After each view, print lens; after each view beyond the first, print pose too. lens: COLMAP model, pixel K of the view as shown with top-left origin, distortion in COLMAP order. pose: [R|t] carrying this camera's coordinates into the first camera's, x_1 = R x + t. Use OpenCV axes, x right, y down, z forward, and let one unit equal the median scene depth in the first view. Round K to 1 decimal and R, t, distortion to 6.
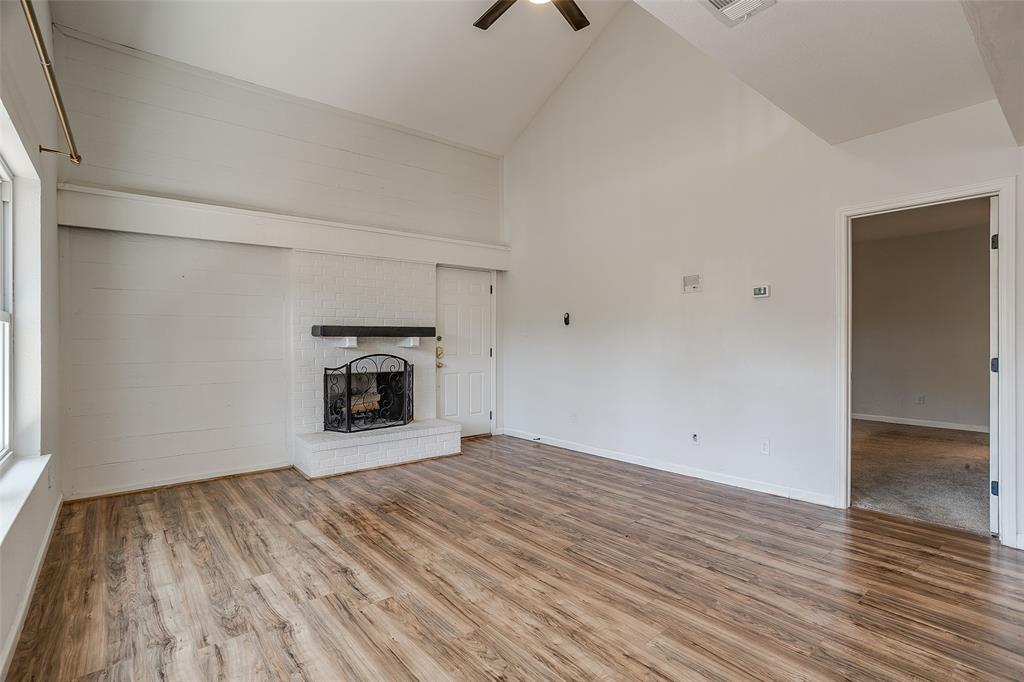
lens RADIAL K [[492.5, 0, 516.0], [0, 492.5, 344.9], [0, 0, 1]] dist [-0.035876, 0.004141]
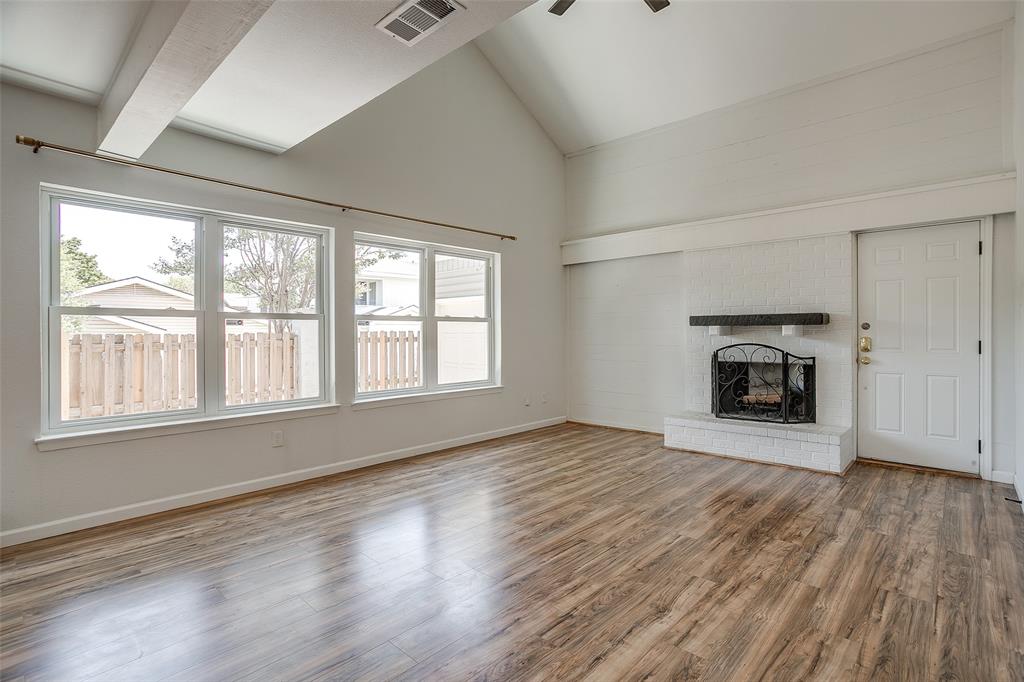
lens RADIAL K [[492.5, 0, 515.9], [0, 492.5, 333.0], [0, 0, 1]] dist [-0.035876, 0.004141]
pose [[0.135674, 0.007120, -0.990728, 0.816928], [-0.002430, 0.999974, 0.006854, -0.009458], [0.990751, 0.001477, 0.135688, 0.554192]]
